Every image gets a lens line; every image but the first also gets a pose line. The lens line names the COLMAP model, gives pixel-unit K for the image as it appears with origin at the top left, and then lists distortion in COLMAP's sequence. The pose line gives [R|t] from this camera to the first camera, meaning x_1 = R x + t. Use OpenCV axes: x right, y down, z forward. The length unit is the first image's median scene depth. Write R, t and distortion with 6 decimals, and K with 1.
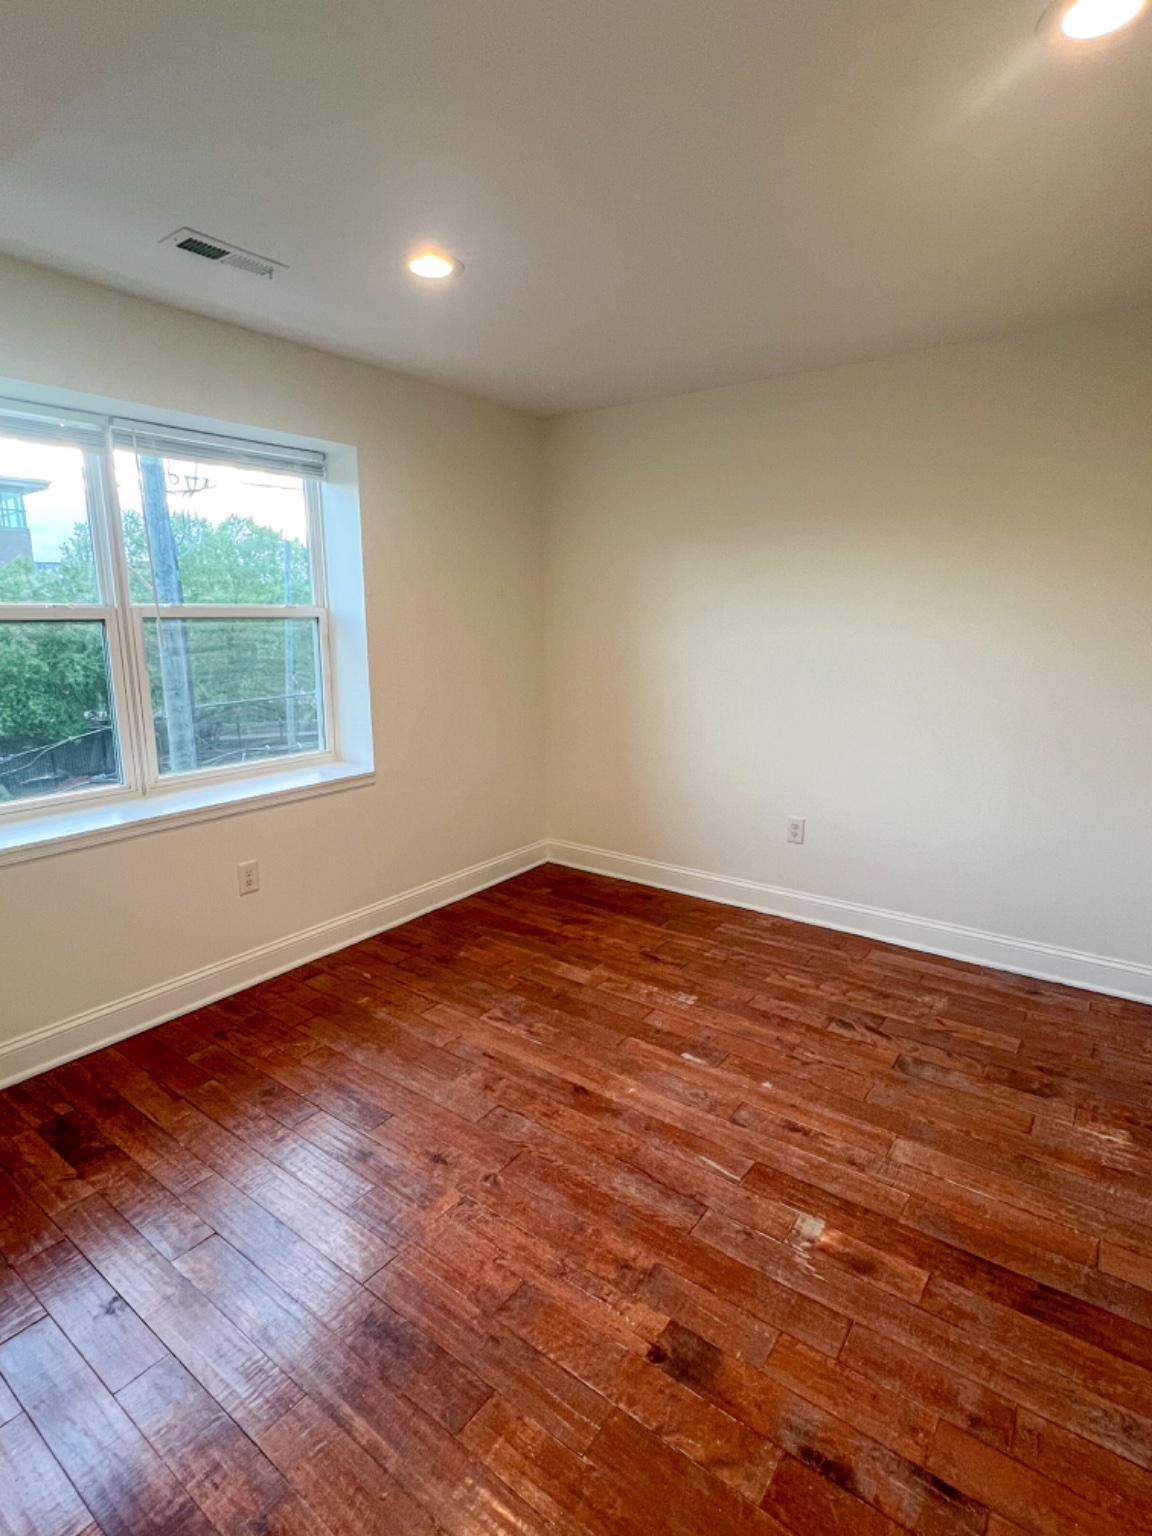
lens RADIAL K [[773.2, 0, 578.3], [0, 773.2, 764.6], [0, 0, 1]] dist [0.000408, 0.002451]
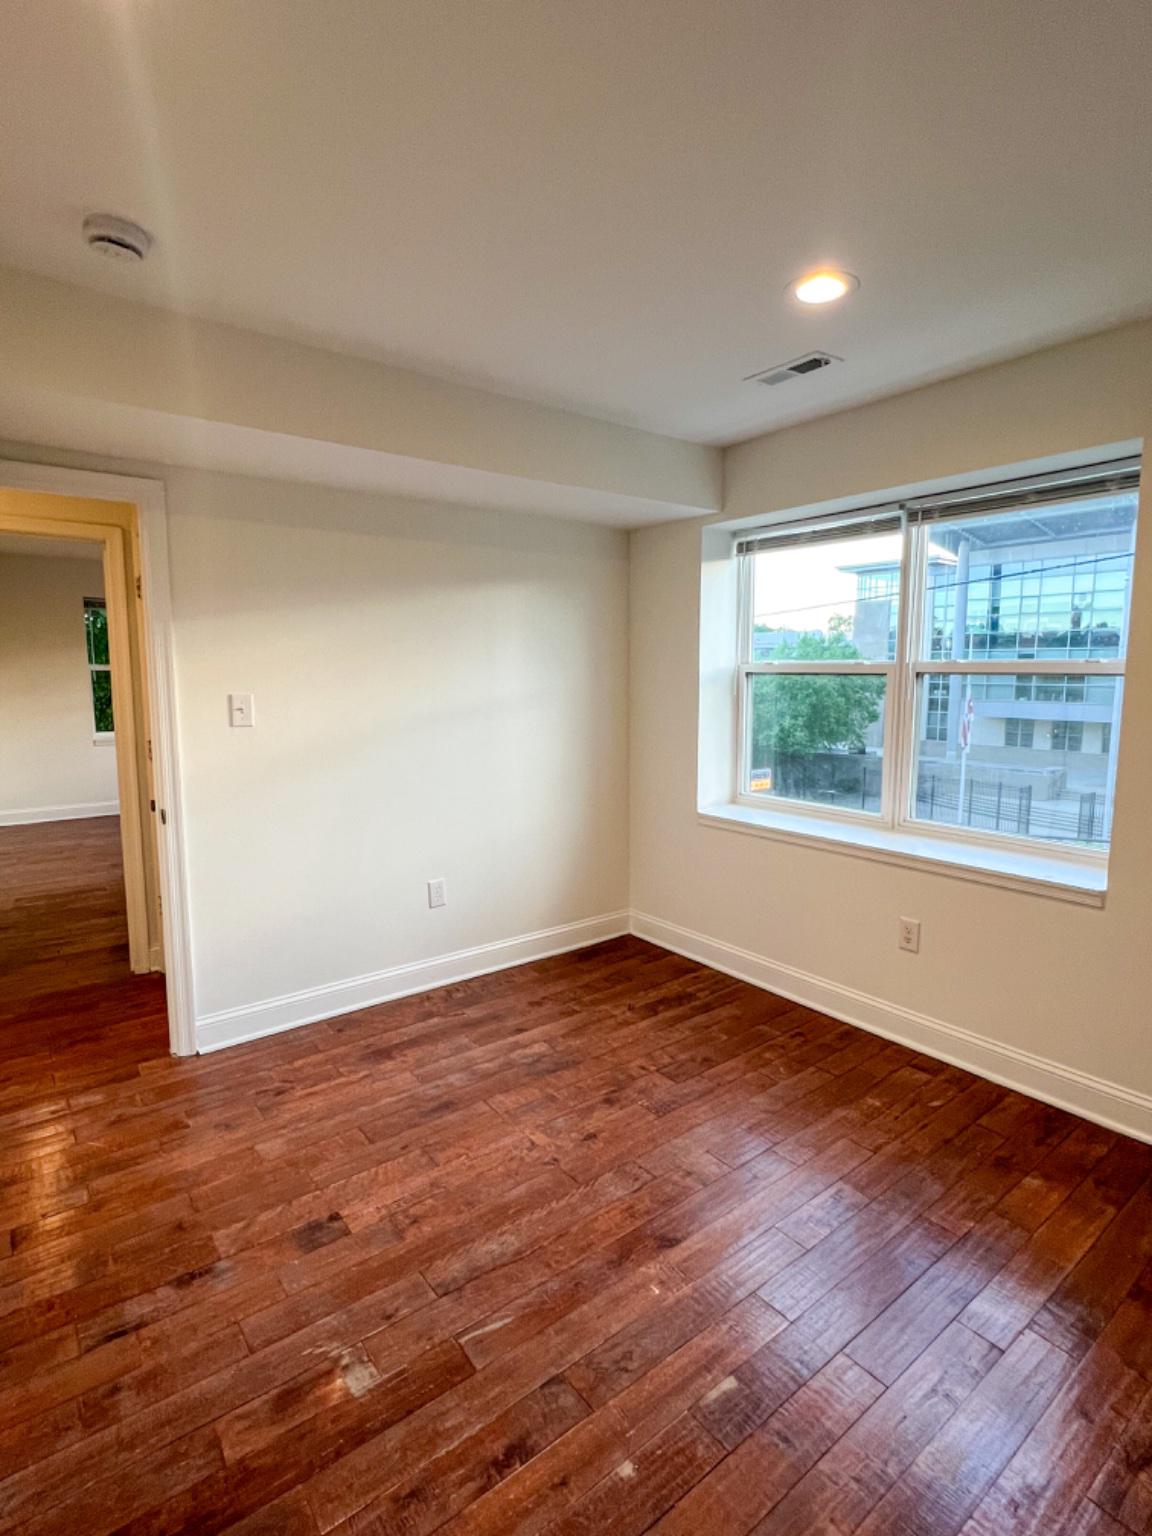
lens RADIAL K [[773.2, 0, 578.3], [0, 773.2, 764.6], [0, 0, 1]] dist [0.000408, 0.002451]
pose [[-0.268395, 0.123458, -0.955365, 0.912510], [-0.183219, 0.967107, 0.176448, -0.243115], [0.945725, 0.222399, -0.236947, 1.200620]]
